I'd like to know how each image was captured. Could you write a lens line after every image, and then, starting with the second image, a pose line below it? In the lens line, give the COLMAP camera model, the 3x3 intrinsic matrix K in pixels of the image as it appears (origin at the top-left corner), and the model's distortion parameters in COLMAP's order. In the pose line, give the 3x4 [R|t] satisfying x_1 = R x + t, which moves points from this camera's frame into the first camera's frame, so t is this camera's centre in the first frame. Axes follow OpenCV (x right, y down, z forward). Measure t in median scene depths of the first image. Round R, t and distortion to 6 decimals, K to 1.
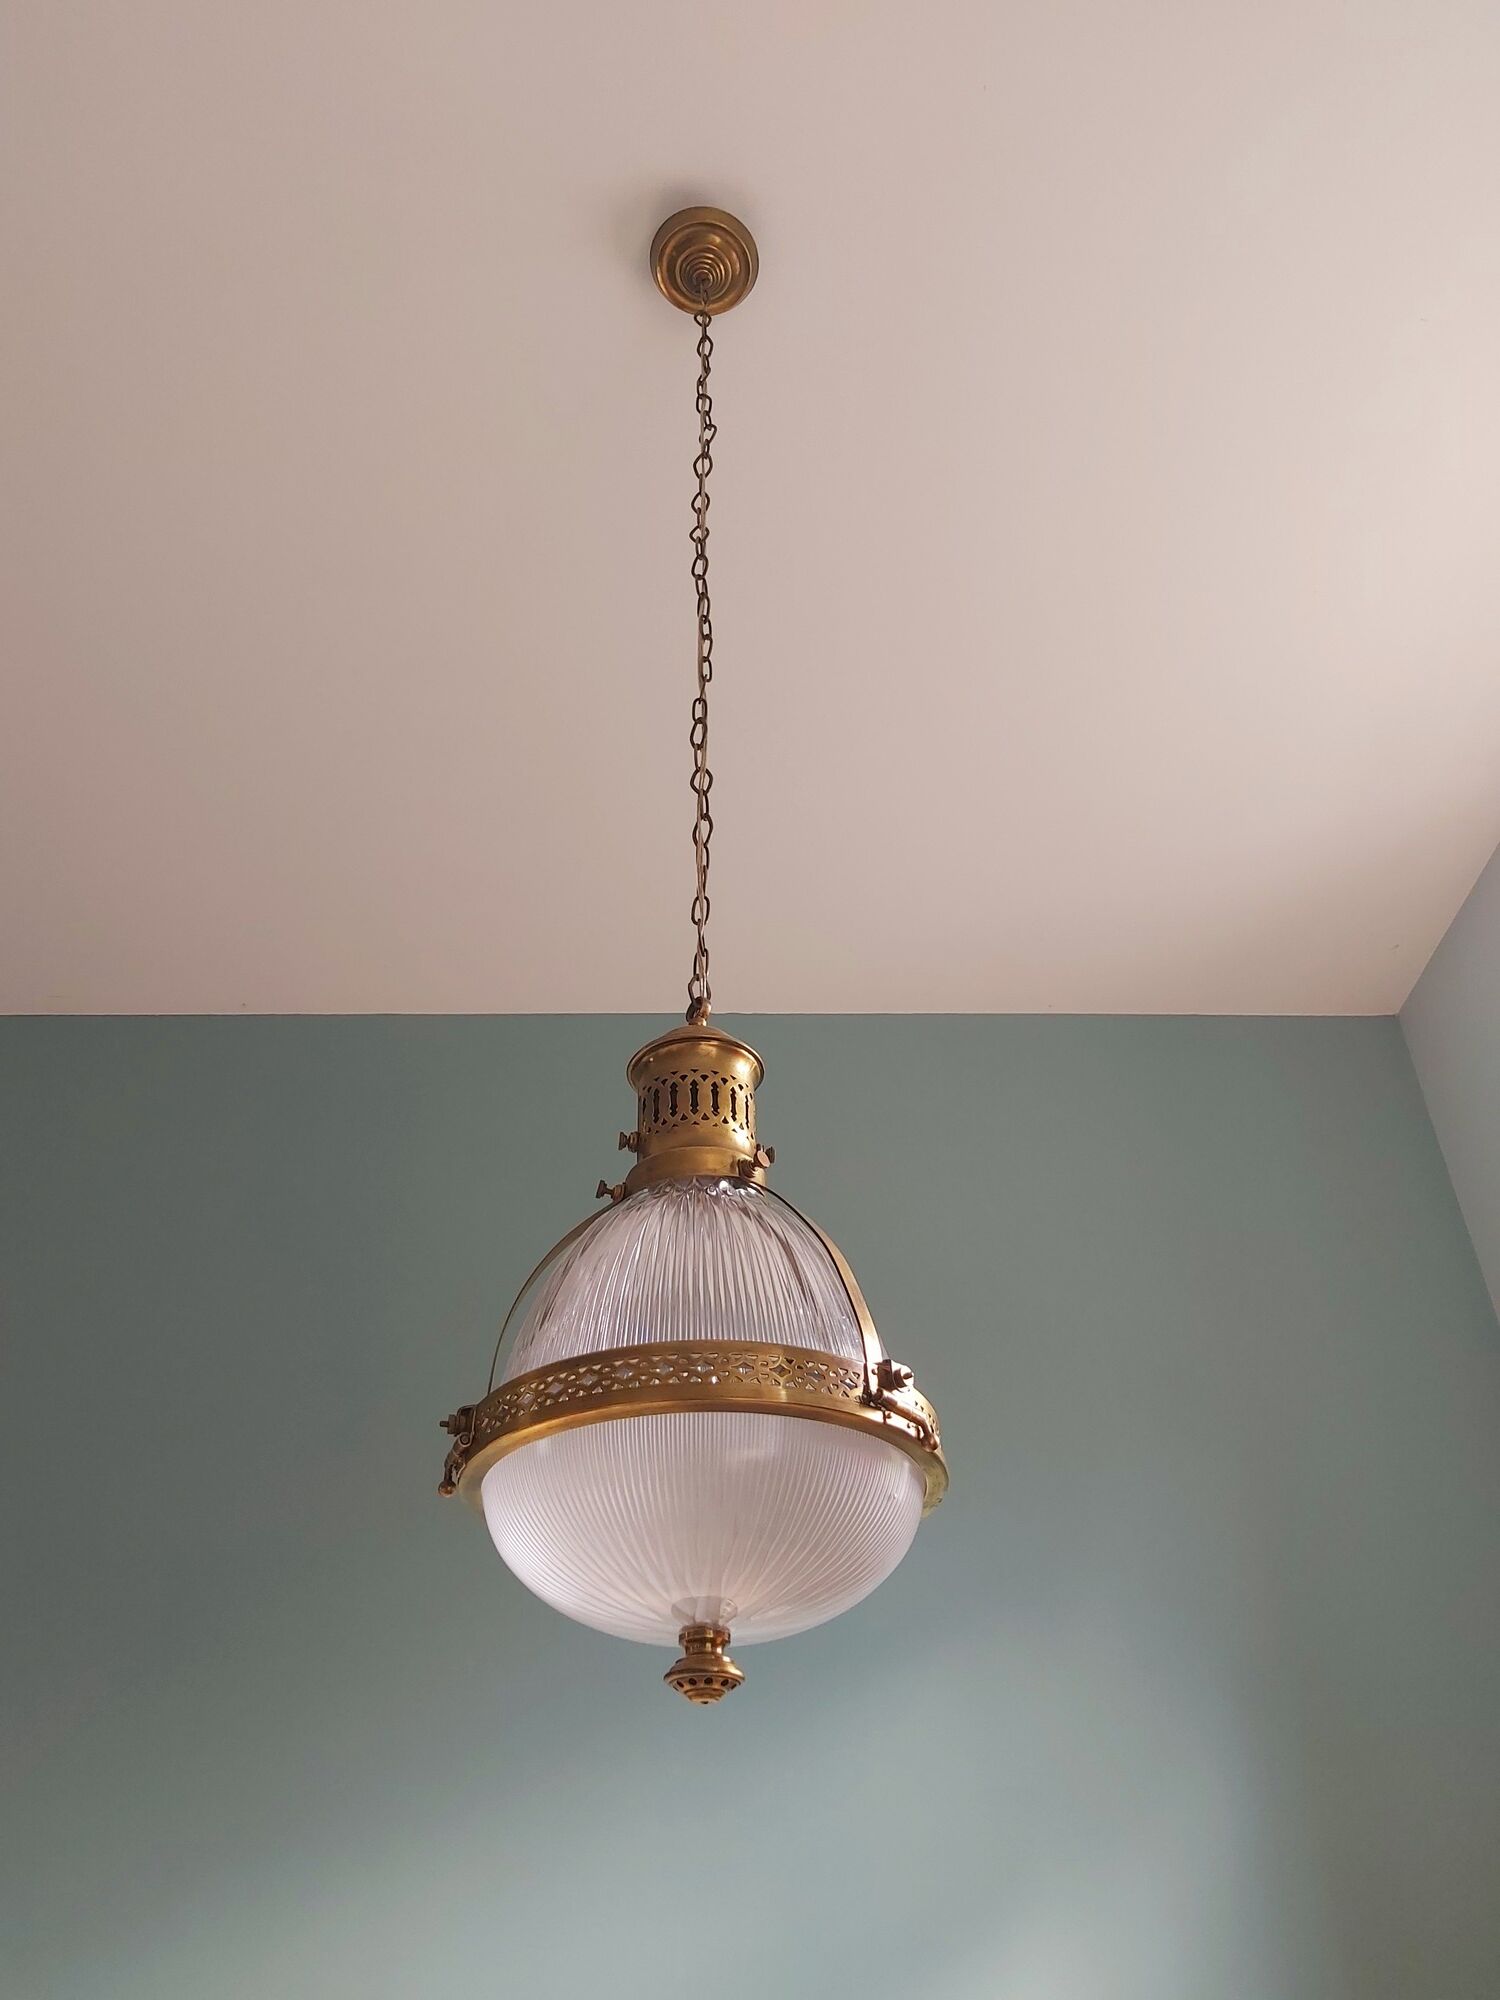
lens RADIAL K [[1505.1, 0, 750.0], [0, 1505.1, 1000.0], [0, 0, 1]] dist [0.091621, -0.159863]
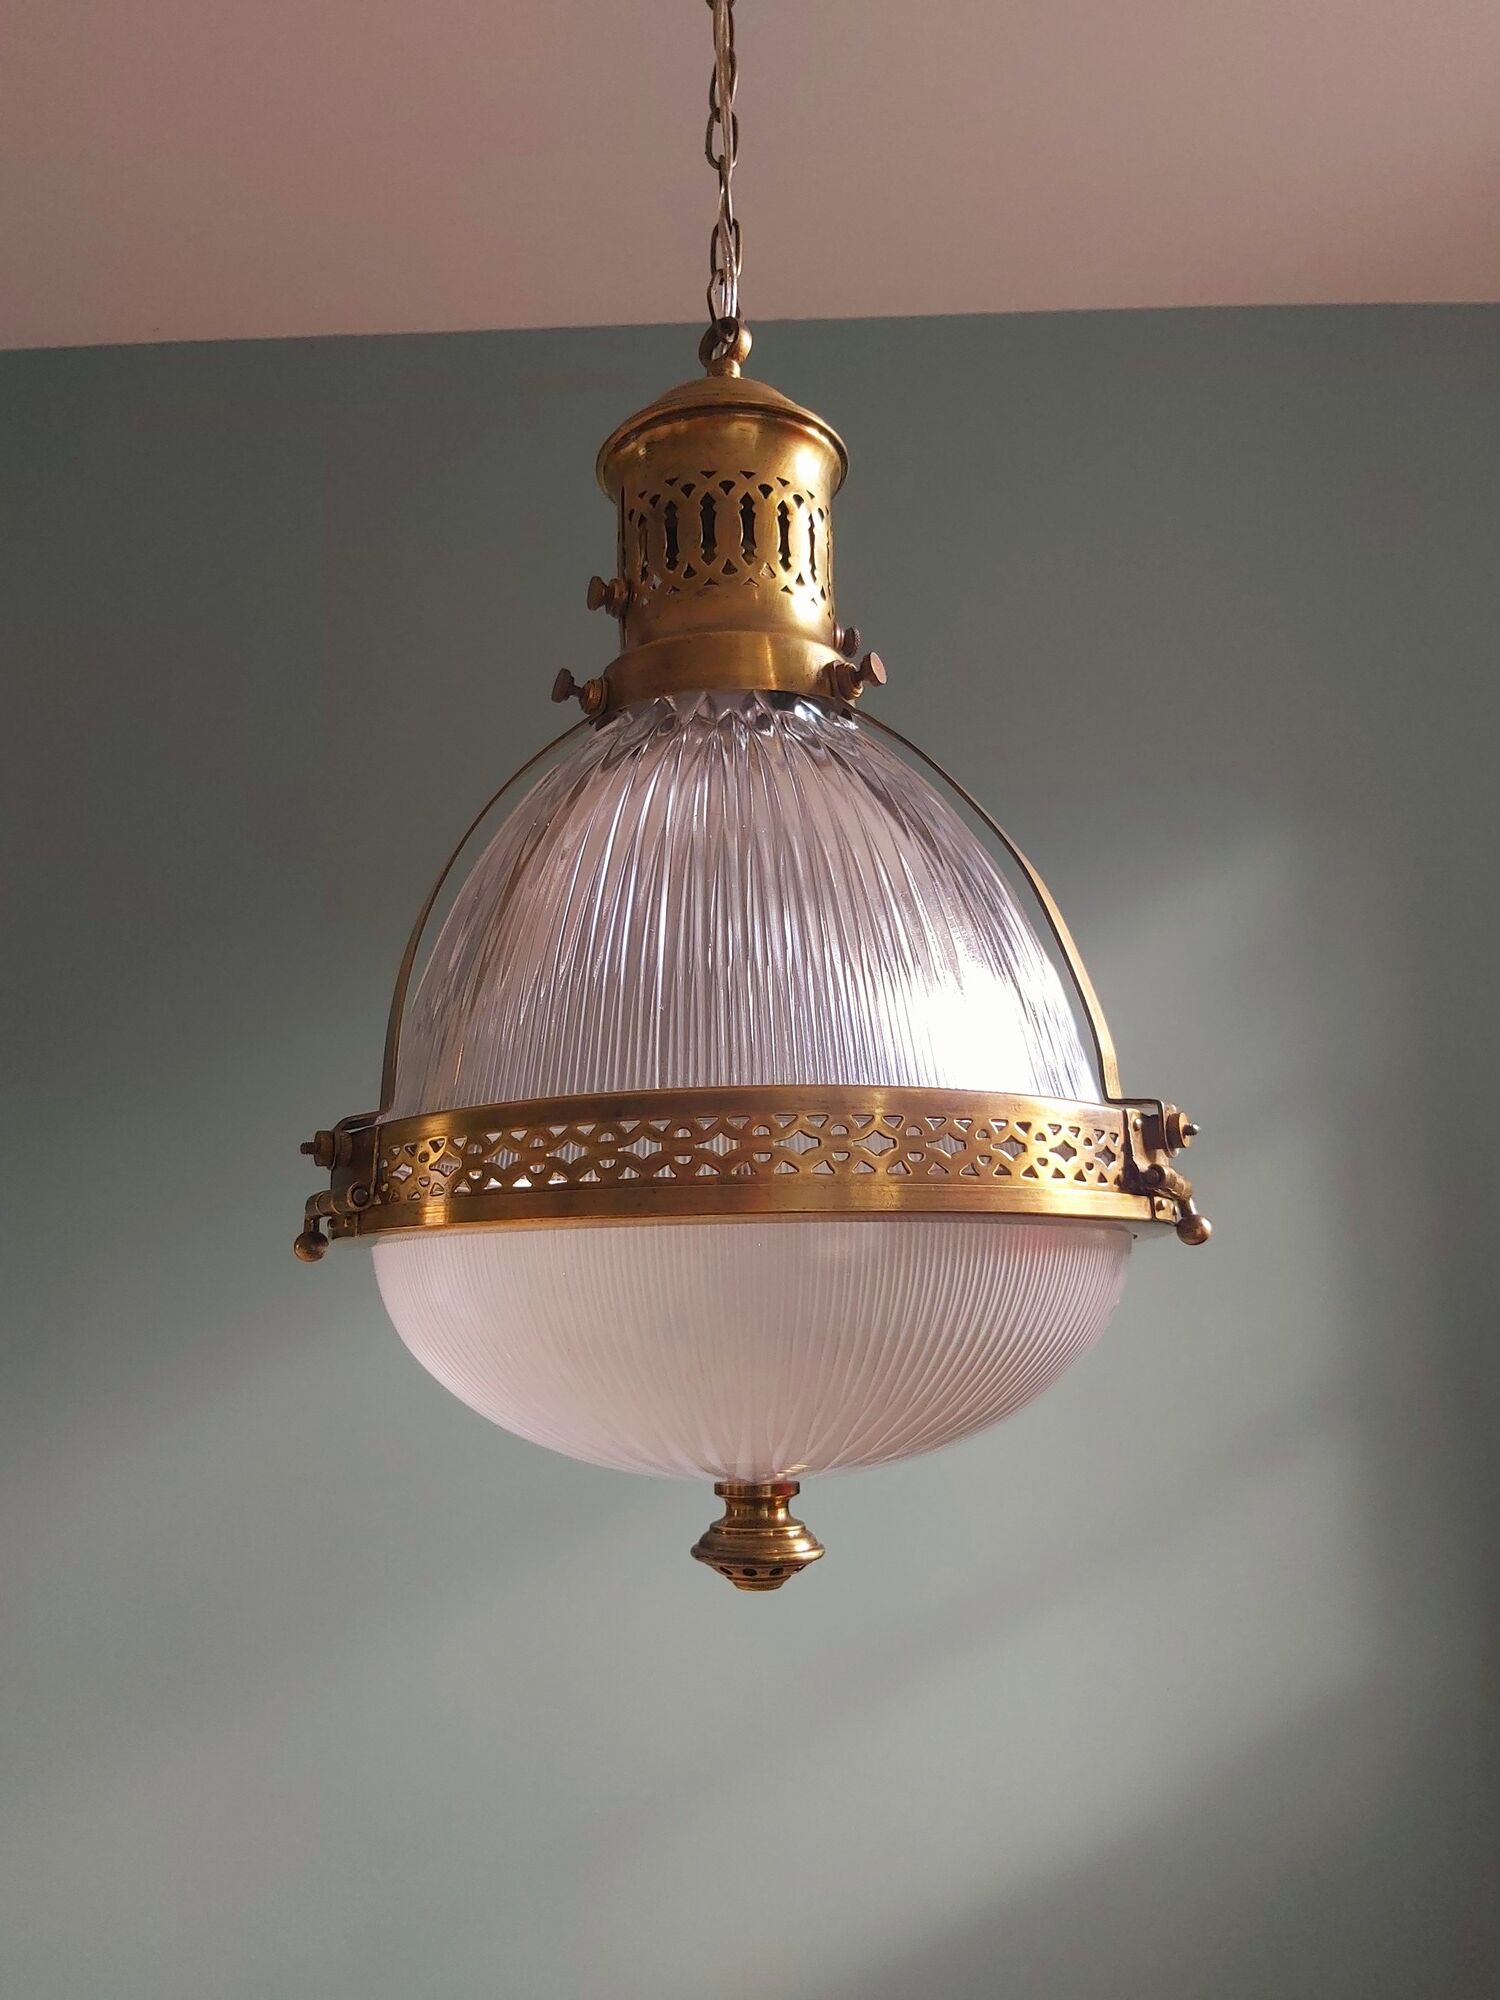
lens RADIAL K [[1556.6, 0, 750.0], [0, 1556.6, 1000.0], [0, 0, 1]] dist [0.084186, -0.200922]
pose [[0.997494, -0.018254, -0.068360, 0.011367], [0.044618, 0.912116, 0.407496, -0.008795], [0.054914, -0.409525, 0.910645, 0.449867]]
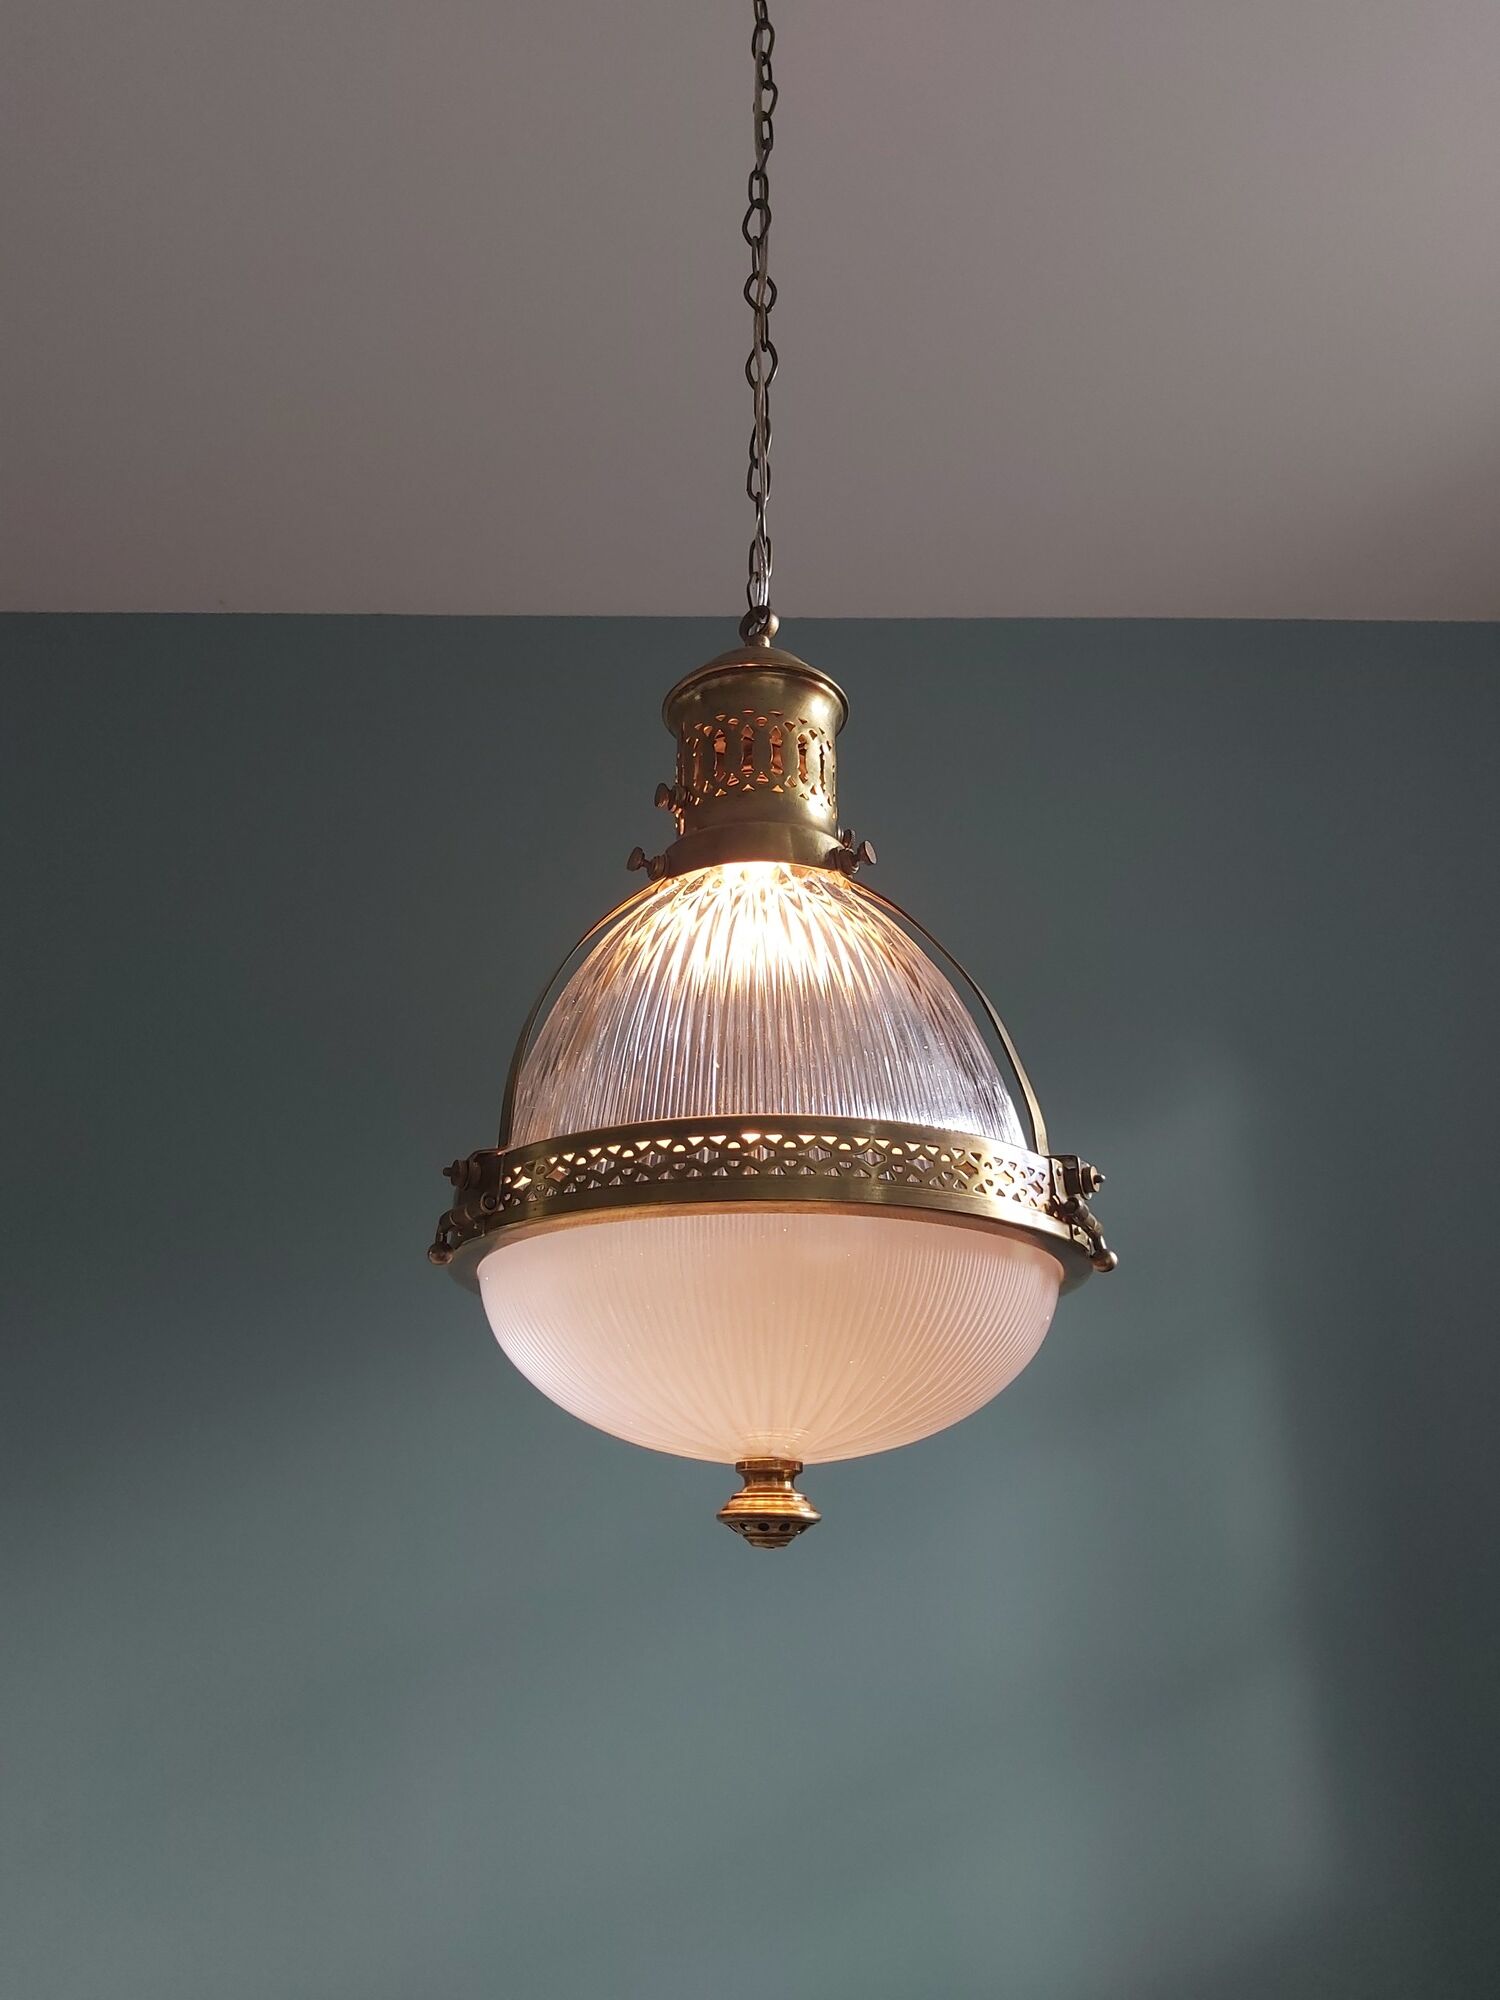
lens RADIAL K [[1505.1, 0, 750.0], [0, 1505.1, 1000.0], [0, 0, 1]] dist [0.091621, -0.159863]
pose [[0.998889, 0.001403, -0.047106, -0.003301], [0.010601, 0.967250, 0.253604, -0.003846], [0.045919, -0.253821, 0.966161, 0.277834]]
